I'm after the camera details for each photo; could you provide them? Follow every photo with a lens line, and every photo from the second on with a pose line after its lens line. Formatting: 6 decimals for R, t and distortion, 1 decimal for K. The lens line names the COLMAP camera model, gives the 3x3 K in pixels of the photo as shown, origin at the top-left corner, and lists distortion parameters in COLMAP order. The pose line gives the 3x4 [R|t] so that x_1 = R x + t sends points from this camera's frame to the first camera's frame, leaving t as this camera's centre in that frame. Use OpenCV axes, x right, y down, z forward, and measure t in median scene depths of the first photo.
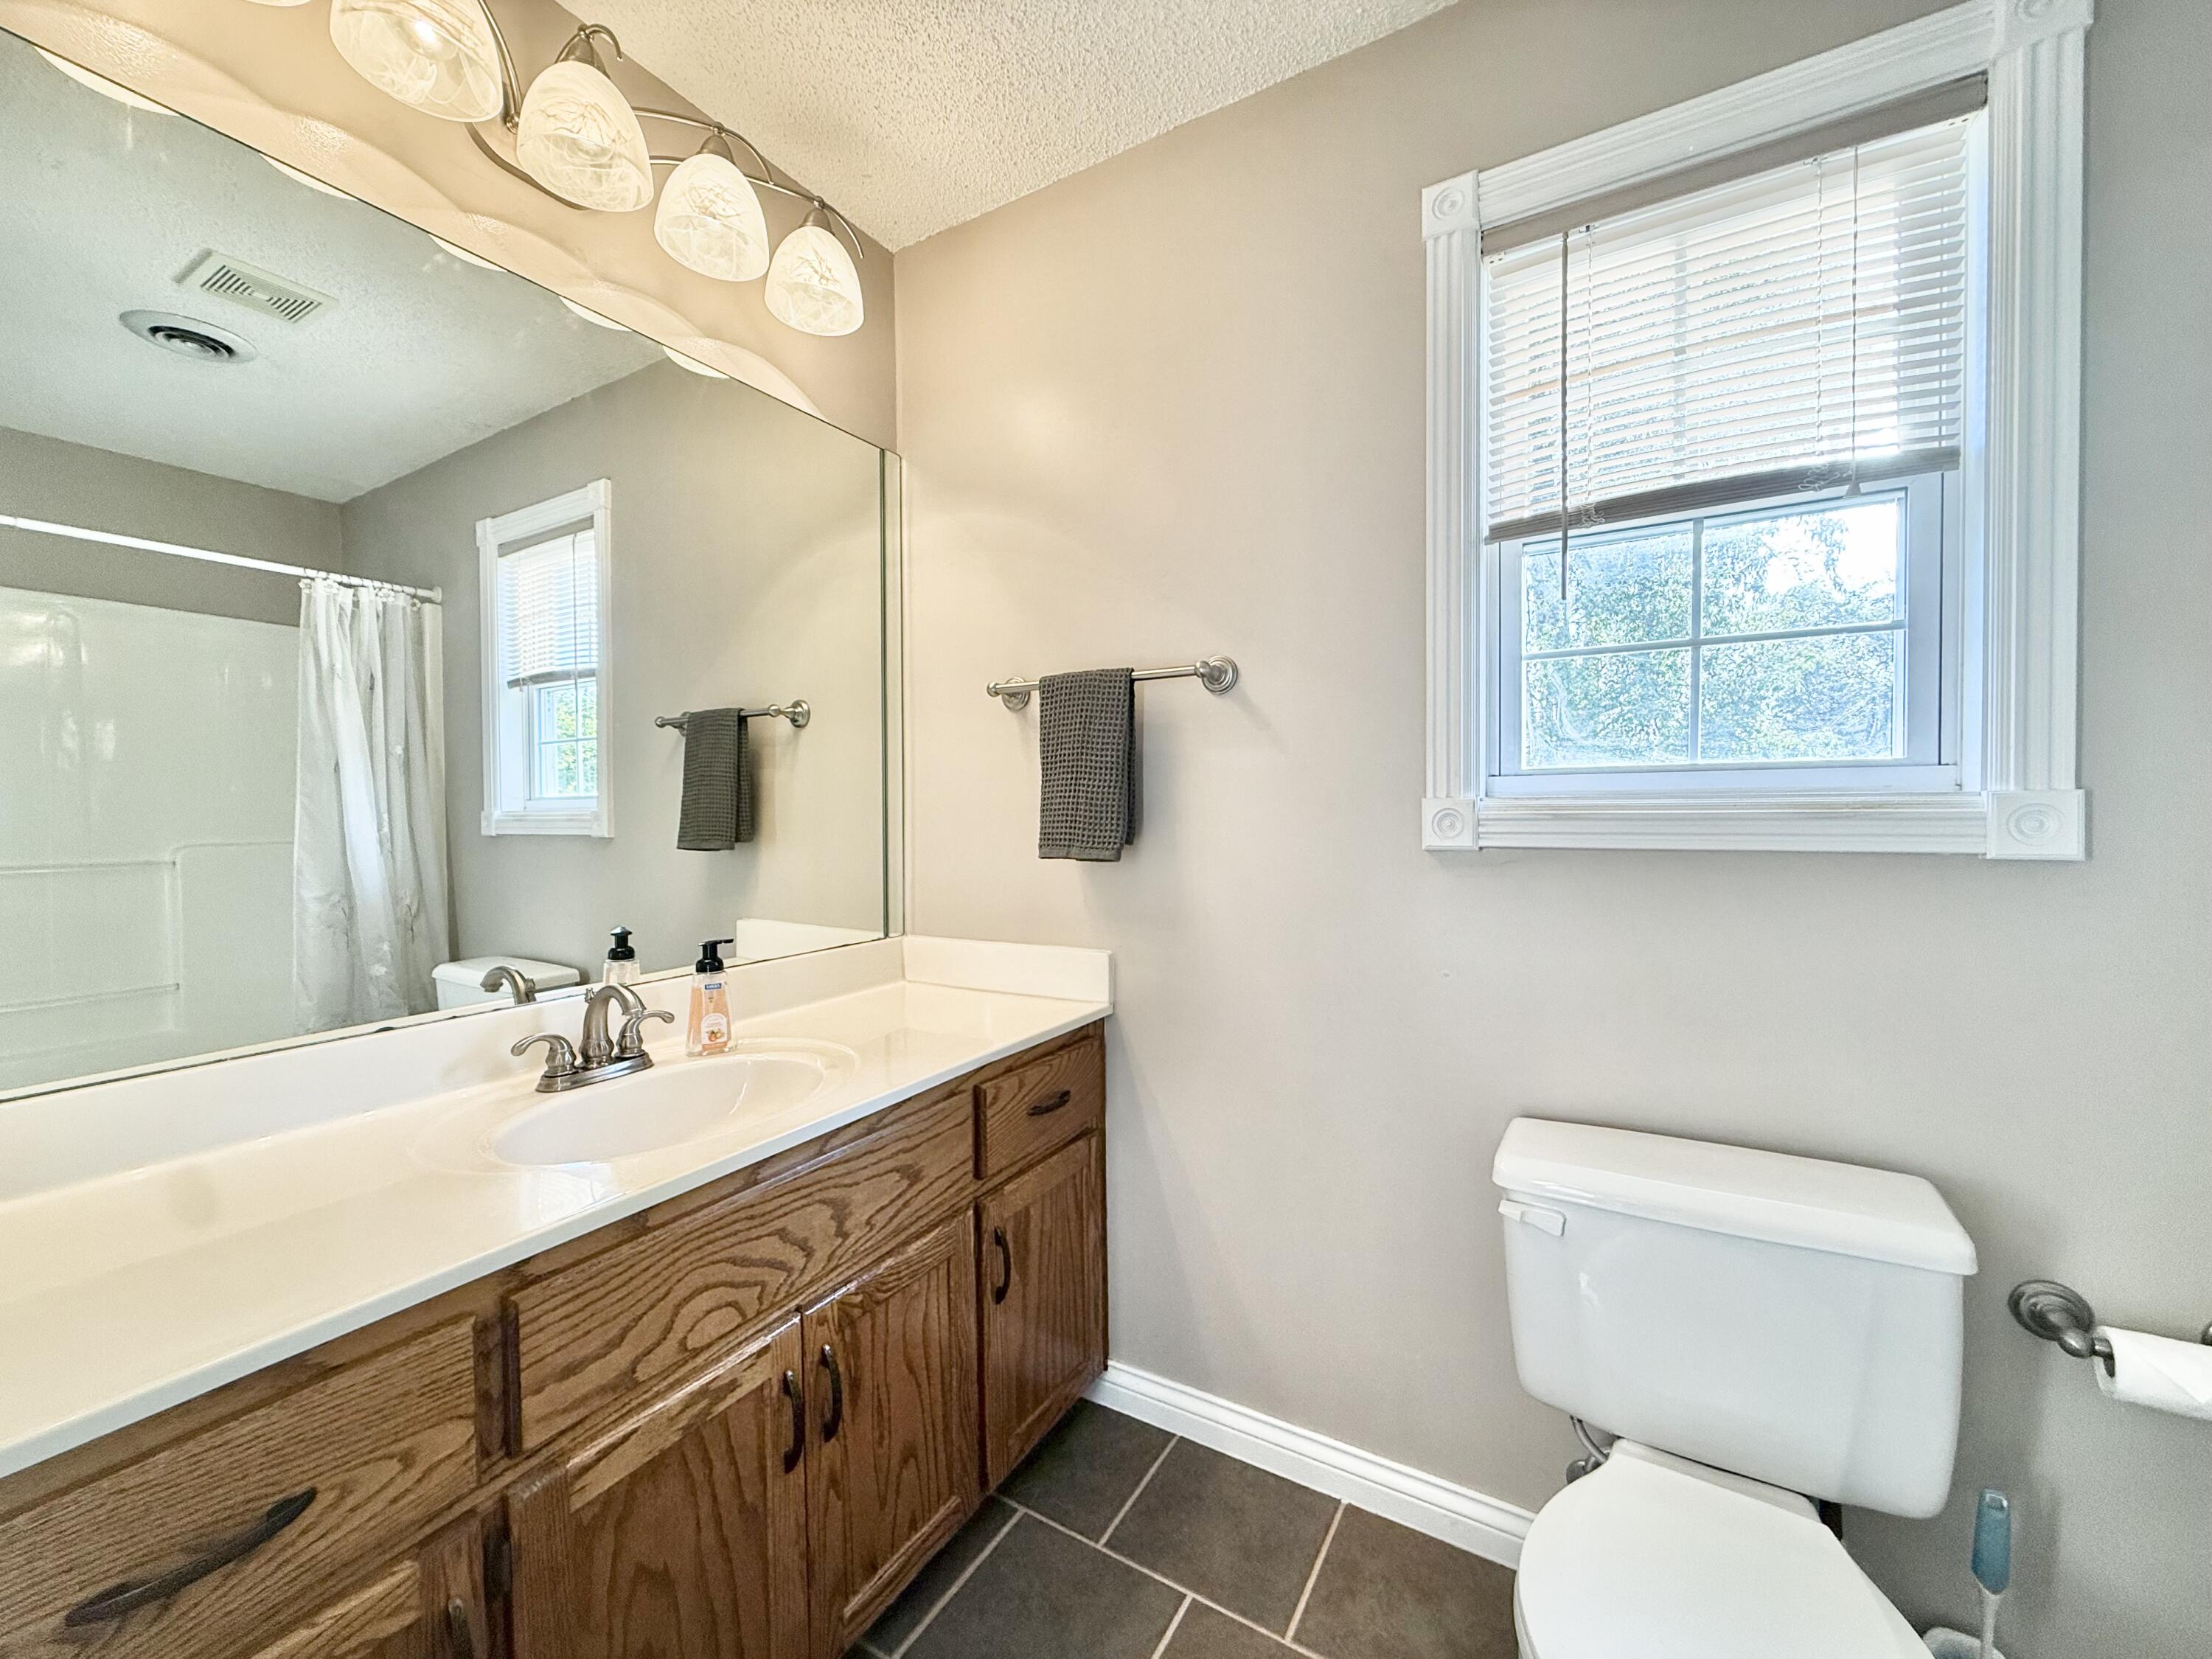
lens RADIAL K [[888.4, 0, 1108.4], [0, 888.4, 844.5], [0, 0, 1]] dist [-0.004352, 0.001892]
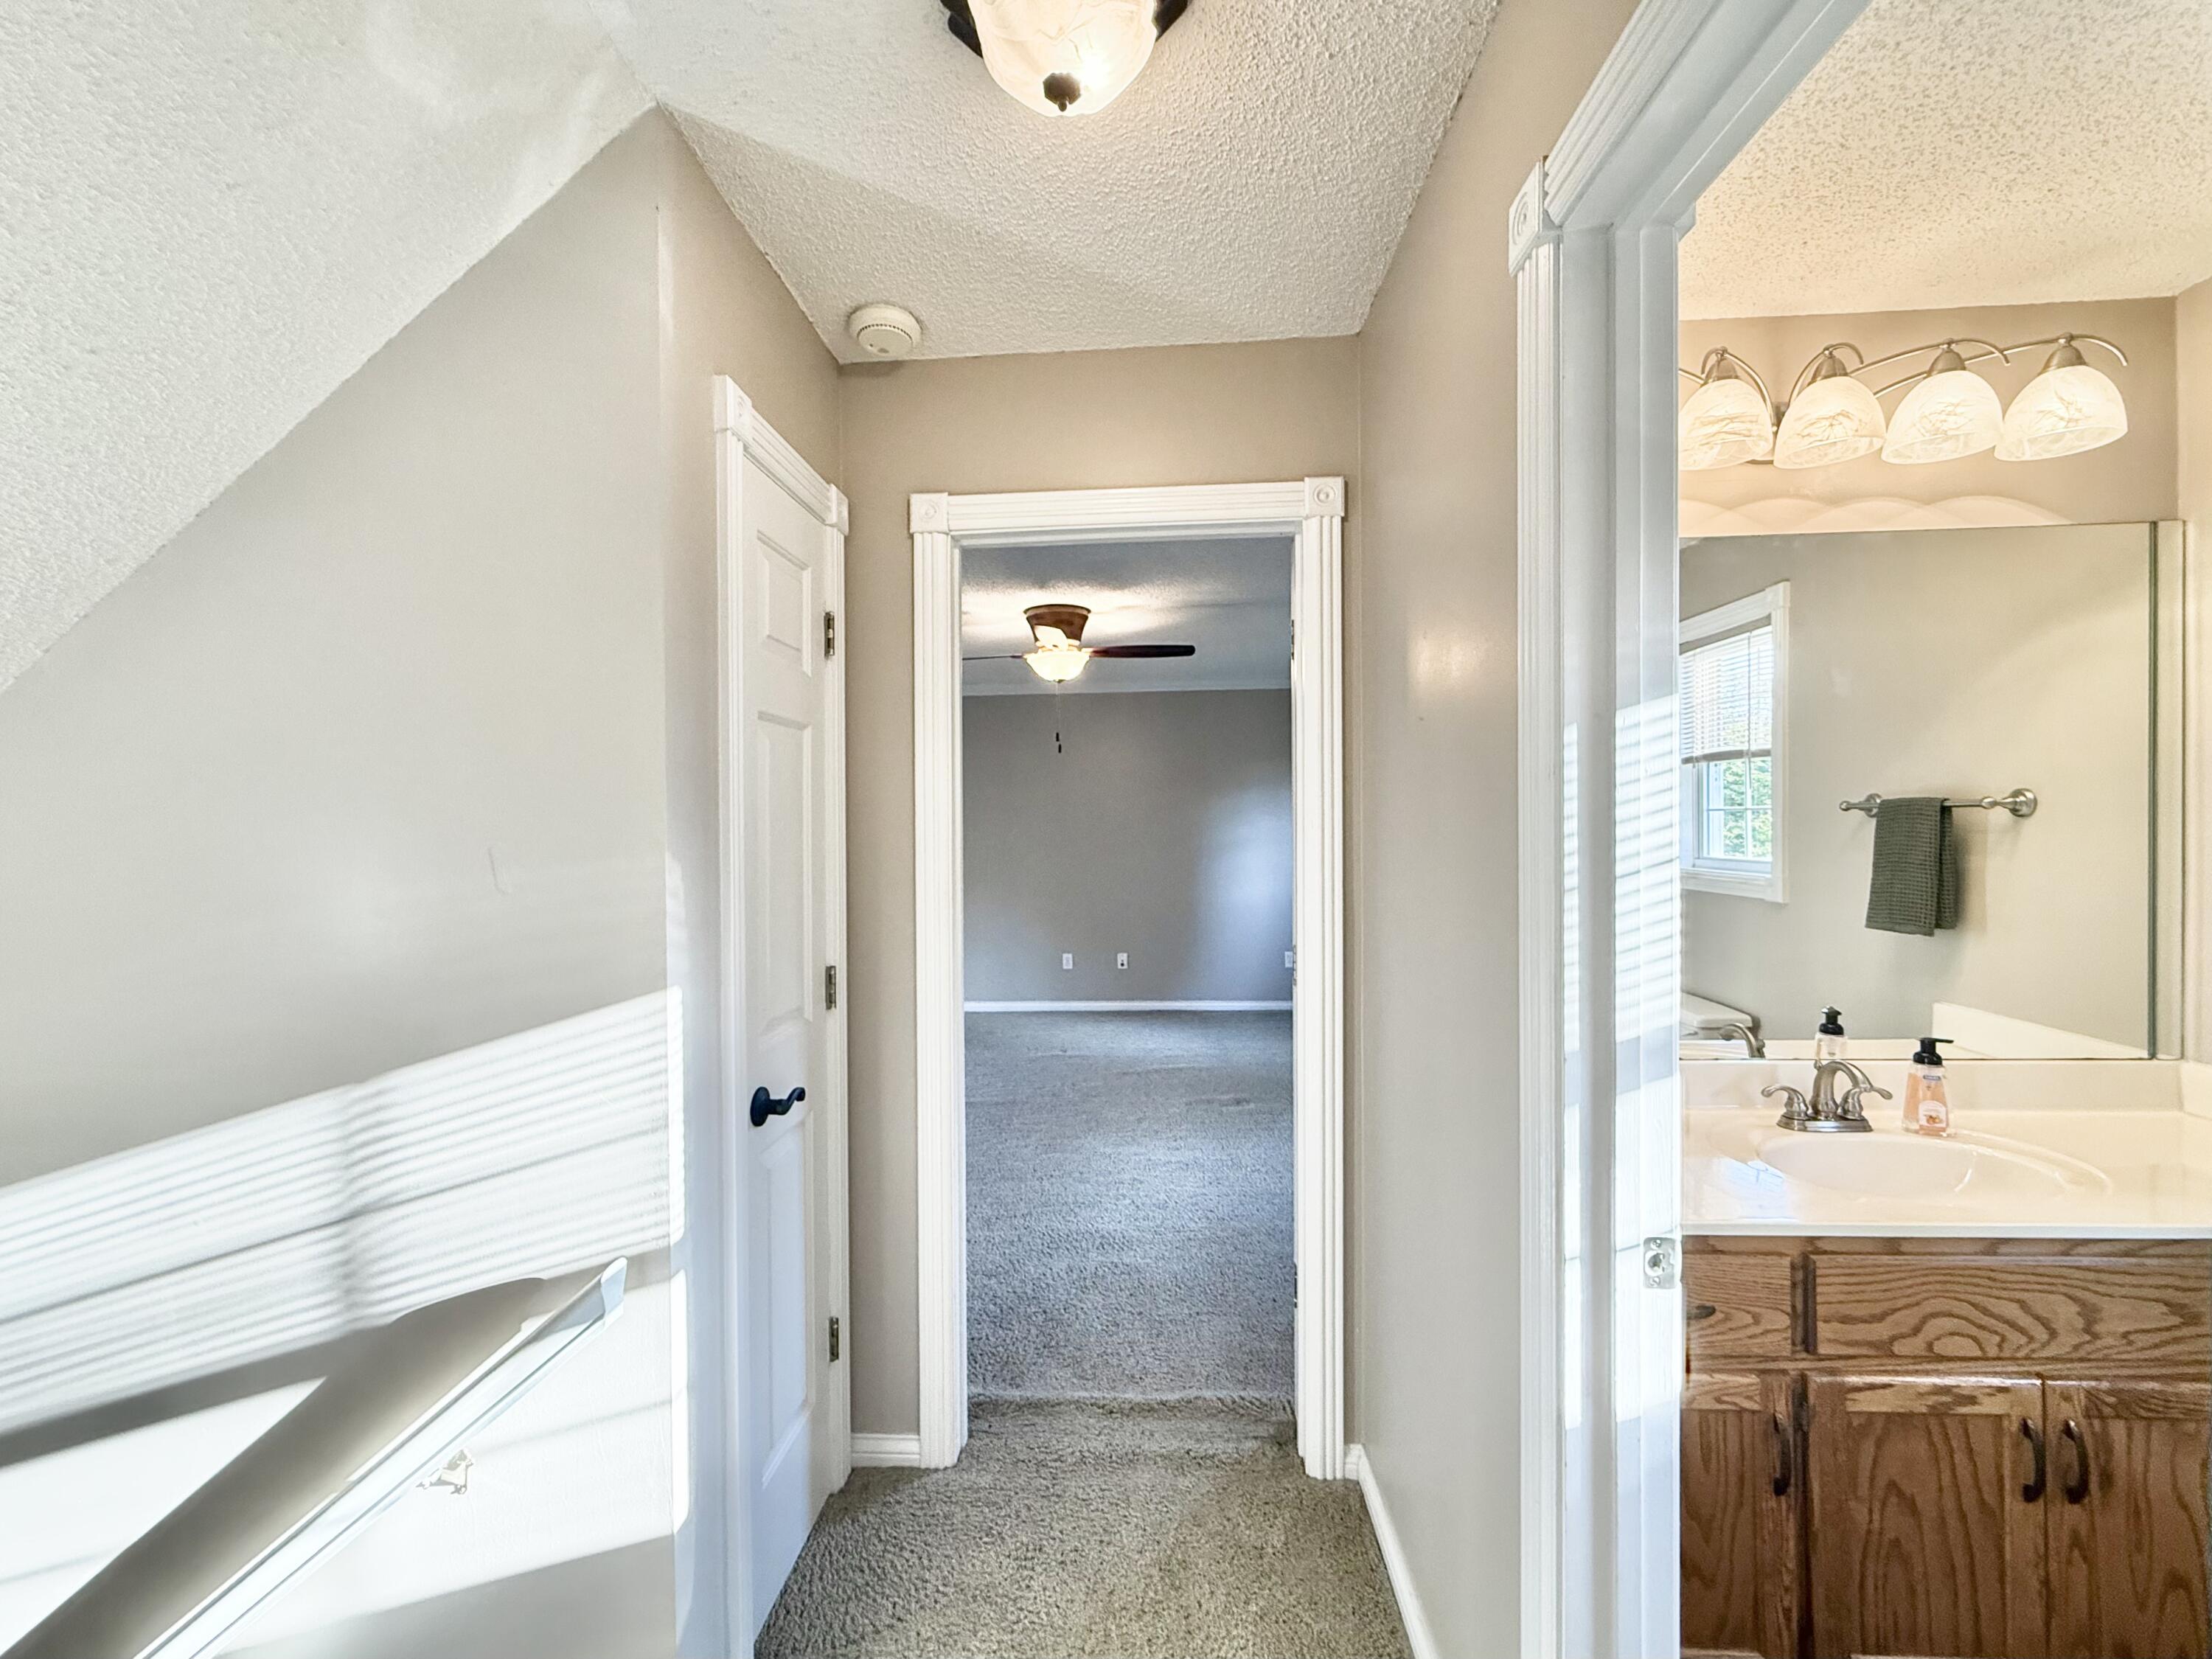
lens RADIAL K [[888.4, 0, 1116.8], [0, 888.4, 833.6], [0, 0, 1]] dist [-0.004352, 0.001892]
pose [[0.445518, 0.002887, -0.895268, 0.146415], [-0.027105, 0.999580, -0.010265, -0.144294], [0.894863, 0.028840, 0.445409, -0.589736]]
